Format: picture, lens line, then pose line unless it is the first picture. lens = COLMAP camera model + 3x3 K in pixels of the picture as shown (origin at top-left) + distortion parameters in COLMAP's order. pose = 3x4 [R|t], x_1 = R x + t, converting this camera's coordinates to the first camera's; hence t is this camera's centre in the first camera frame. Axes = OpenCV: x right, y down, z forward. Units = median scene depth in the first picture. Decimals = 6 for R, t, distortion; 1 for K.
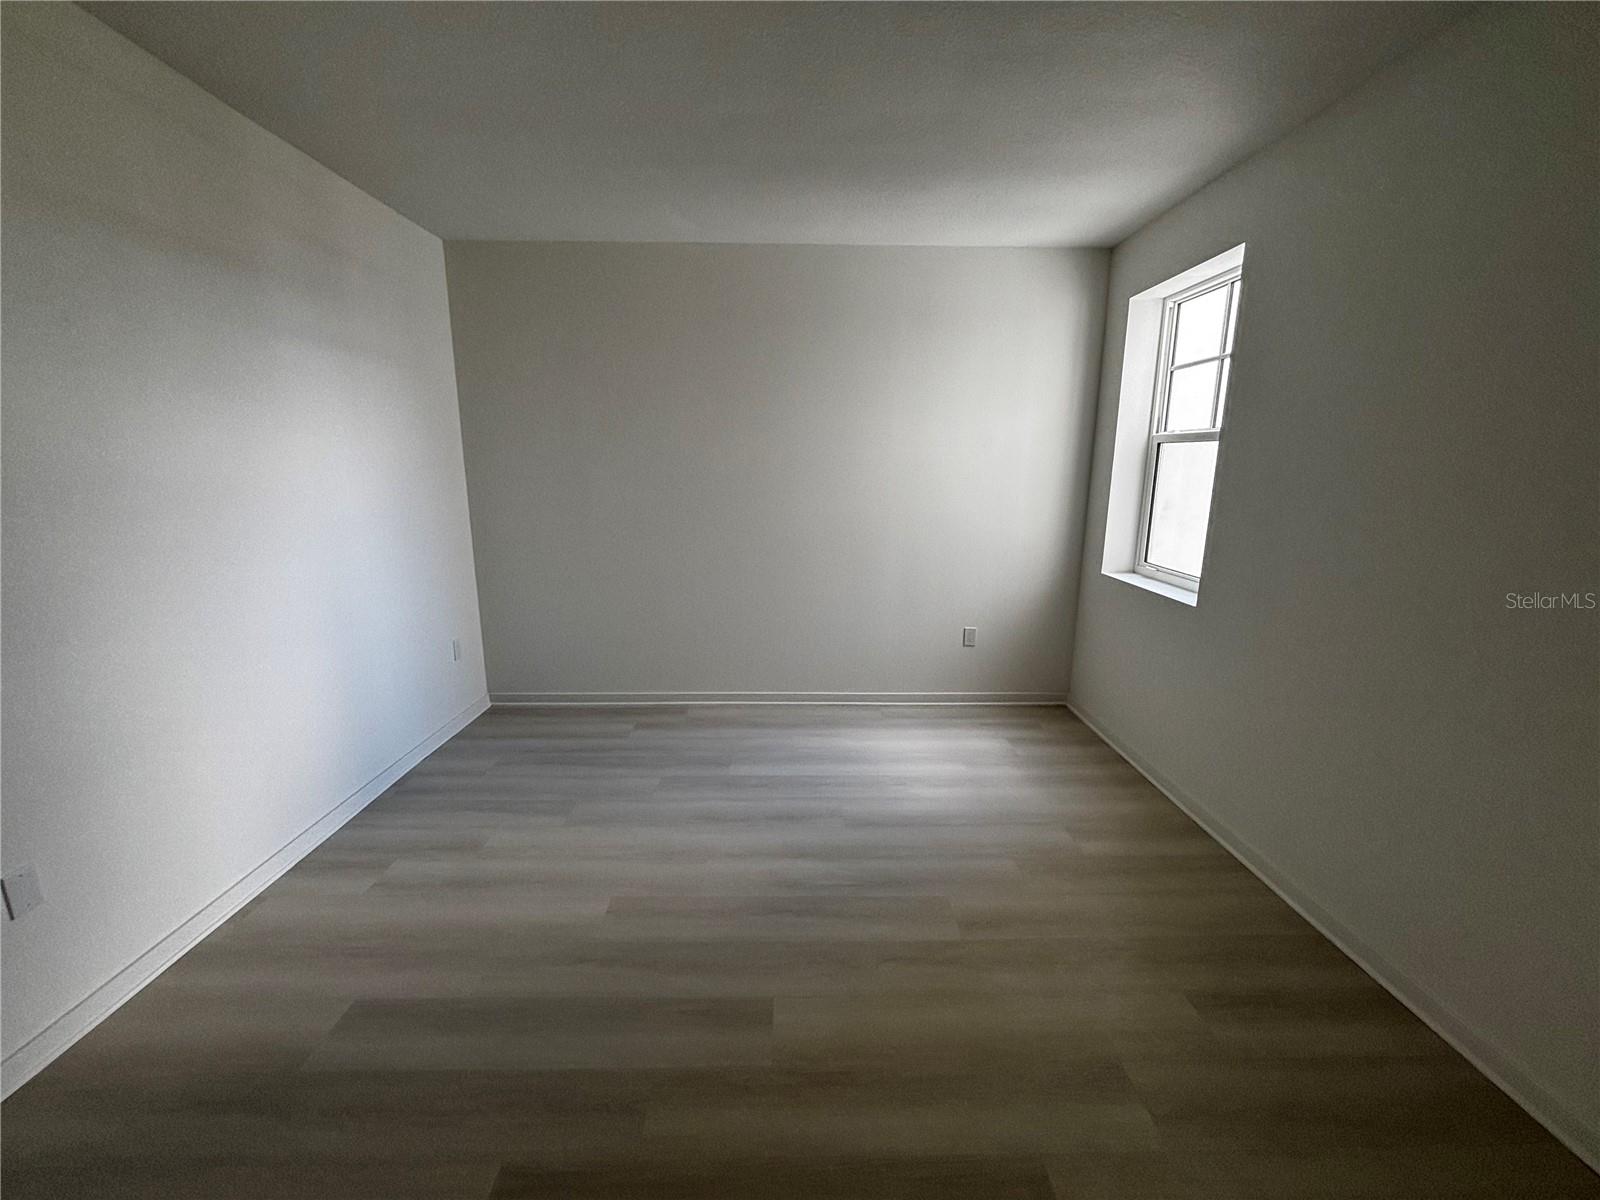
lens RADIAL K [[647.2, 0, 804.0], [0, 647.2, 599.5], [0, 0, 1]] dist [0.001941, 0.000295]
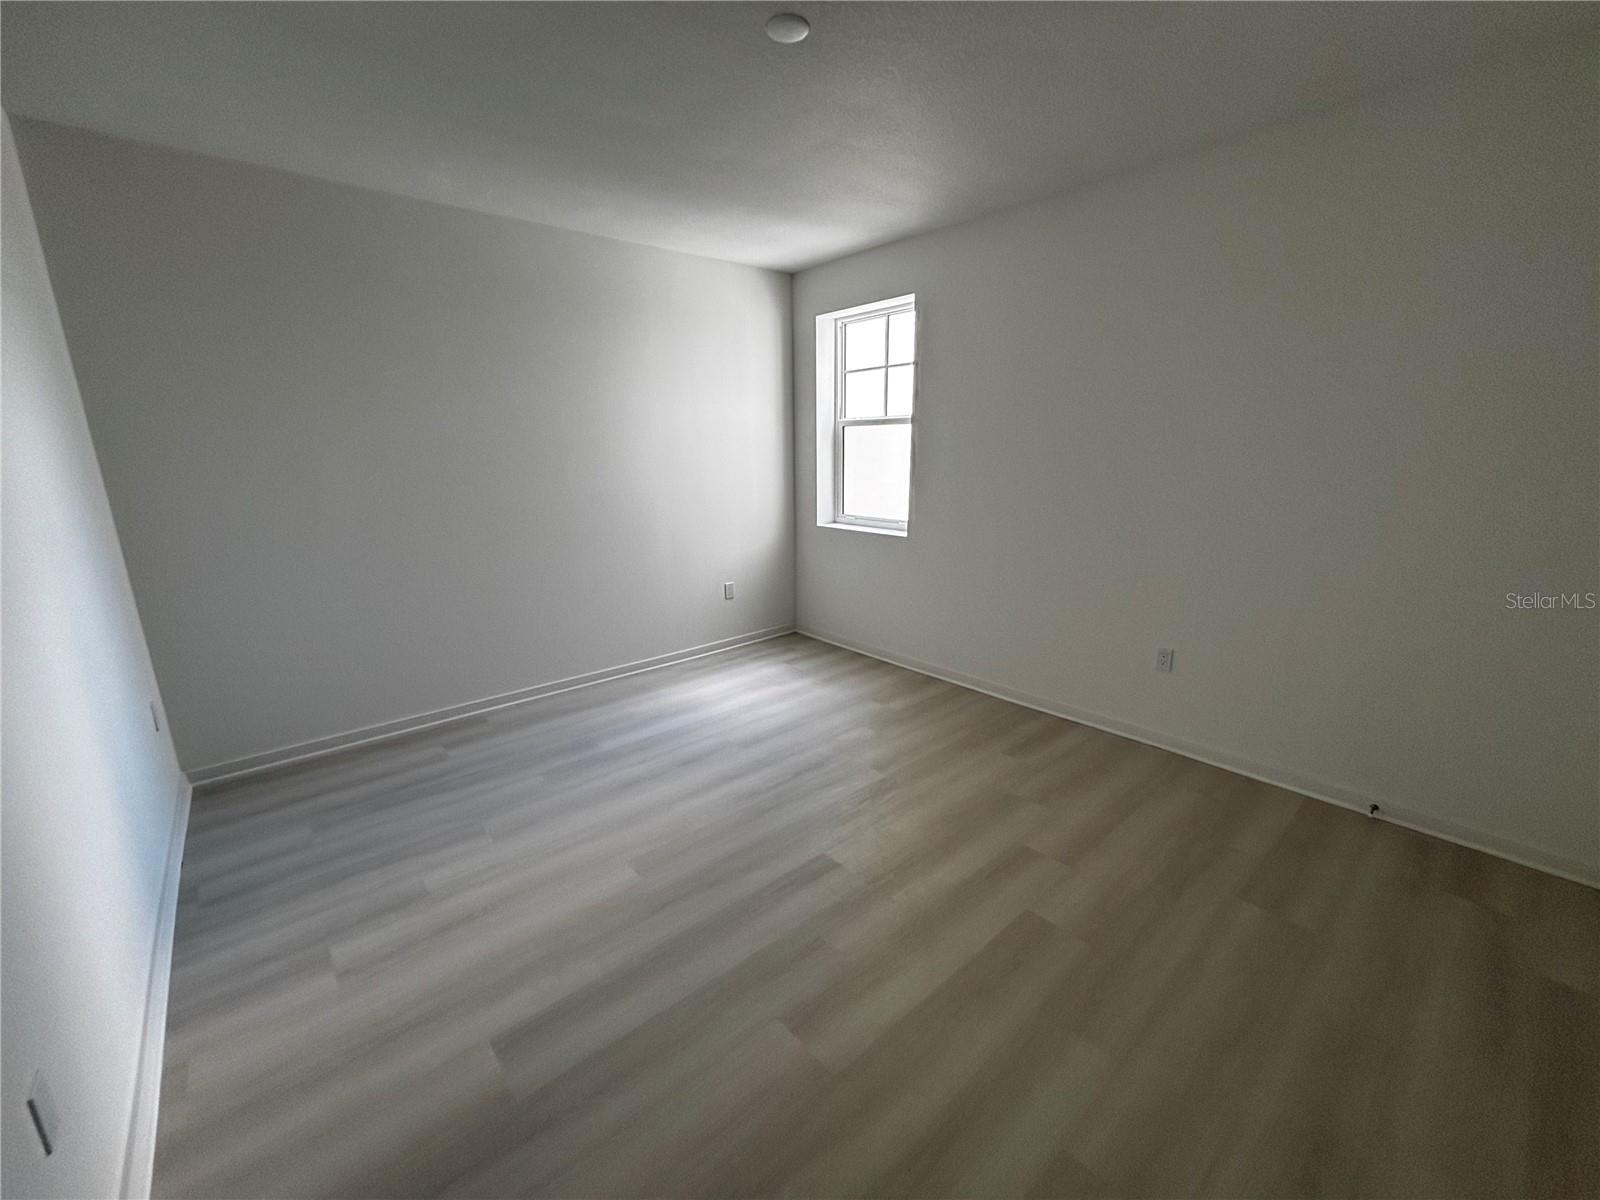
lens RADIAL K [[639.5, 0, 804.1], [0, 639.5, 601.0], [0, 0, 1]] dist [0.001547, -0.000085]
pose [[0.763199, -0.167859, 0.623979, -0.456077], [0.150254, 0.985300, 0.081281, 0.002182], [-0.628451, 0.031722, 0.777202, 0.003488]]
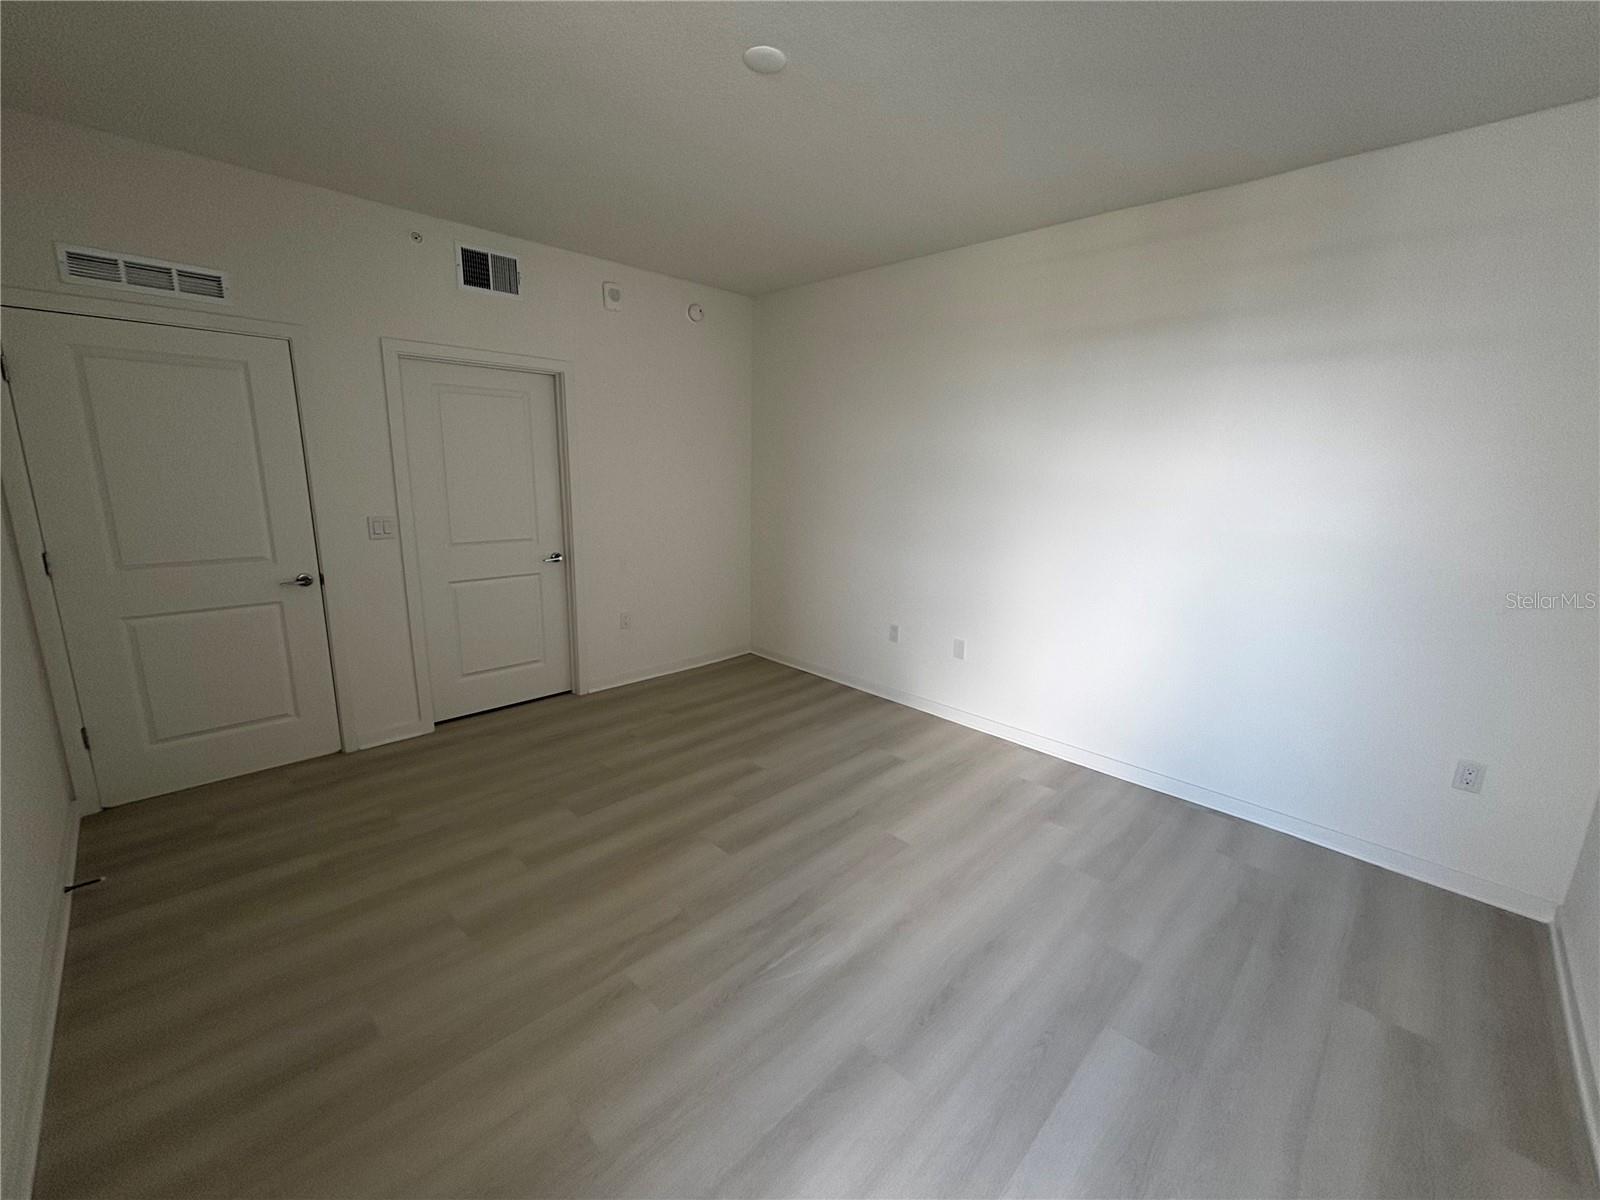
lens RADIAL K [[647.2, 0, 804.0], [0, 647.2, 599.5], [0, 0, 1]] dist [0.001941, 0.000295]
pose [[-0.713443, 0.122070, -0.689999, 0.407758], [-0.177115, 0.921318, 0.346126, -0.215896], [0.677960, 0.369150, -0.635688, 1.008535]]
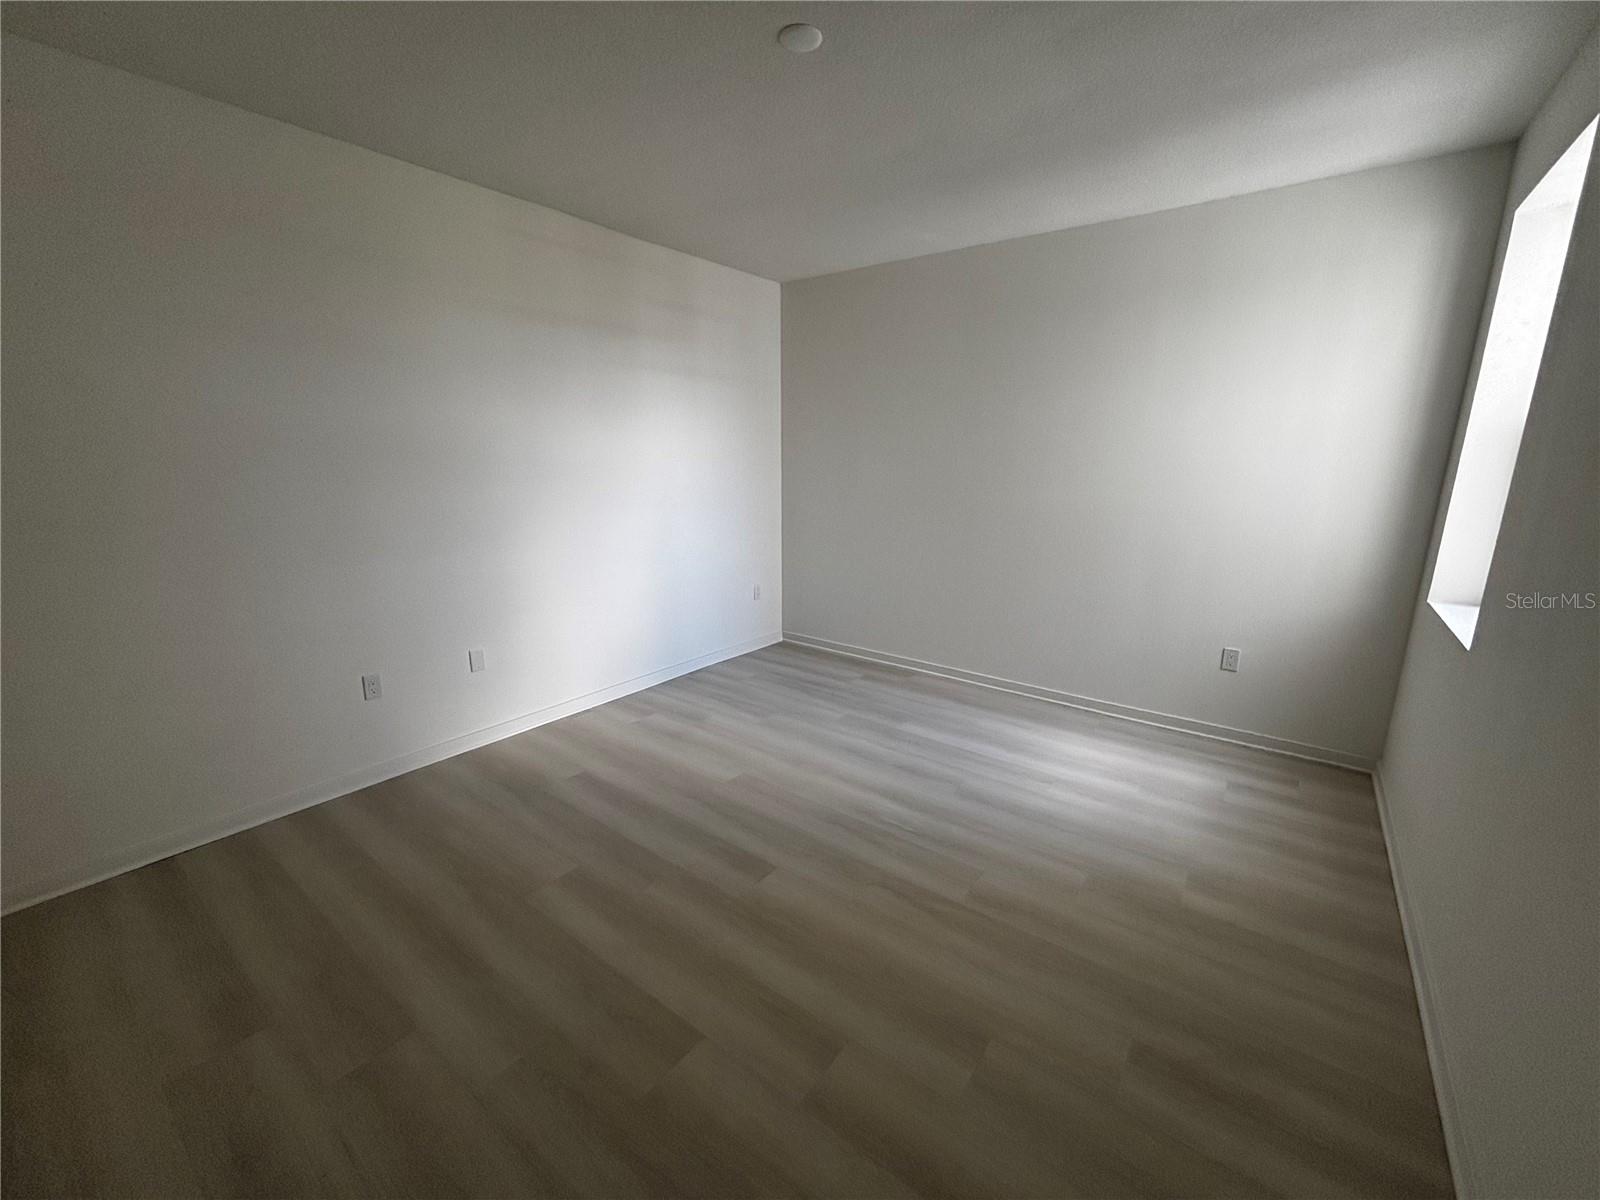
lens RADIAL K [[647.2, 0, 804.0], [0, 647.2, 599.5], [0, 0, 1]] dist [0.001941, 0.000295]
pose [[0.784509, 0.136561, -0.604894, 0.394366], [-0.130679, 0.989953, 0.054010, 0.009760], [0.606192, 0.036676, 0.794472, -0.002305]]
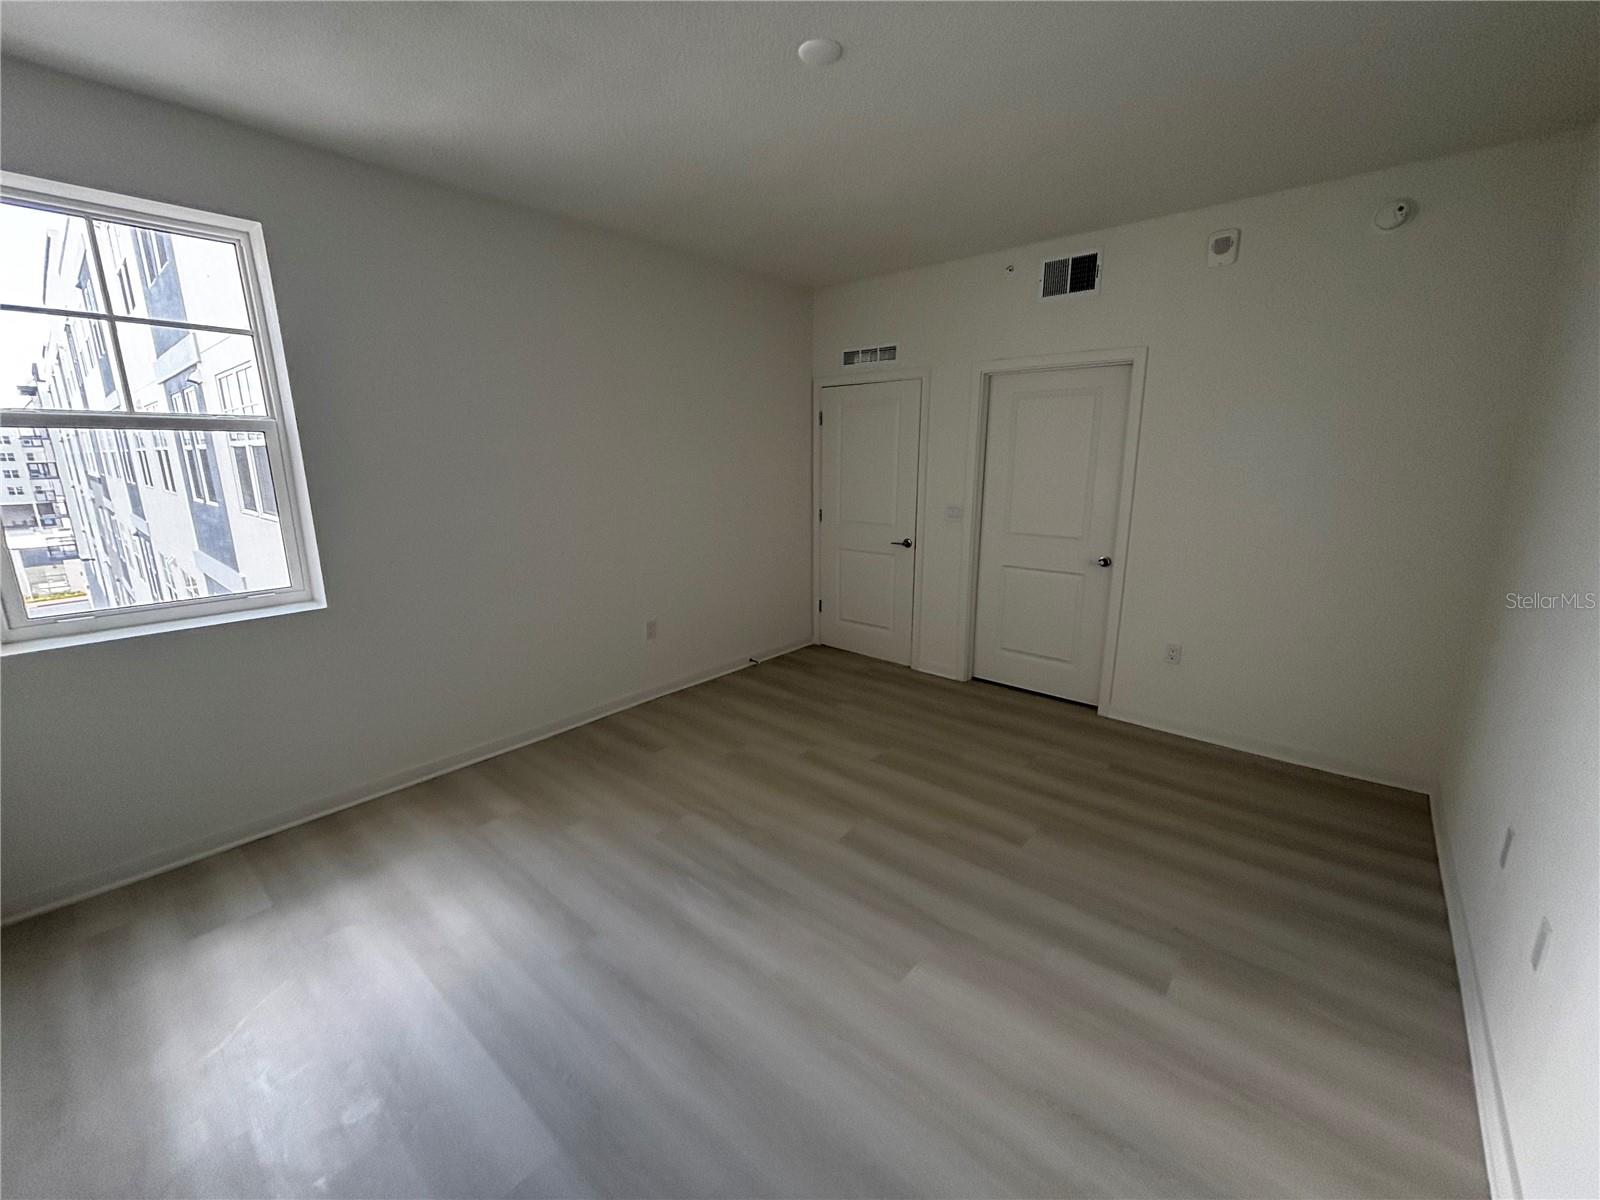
lens RADIAL K [[644.6, 0, 798.5], [0, 644.6, 603.4], [0, 0, 1]] dist [0.000669, 0.002872]
pose [[-0.746926, -0.156930, 0.646123, -0.458889], [0.139102, 0.913365, 0.382641, -0.226712], [-0.650194, 0.375682, -0.660387, 1.013202]]
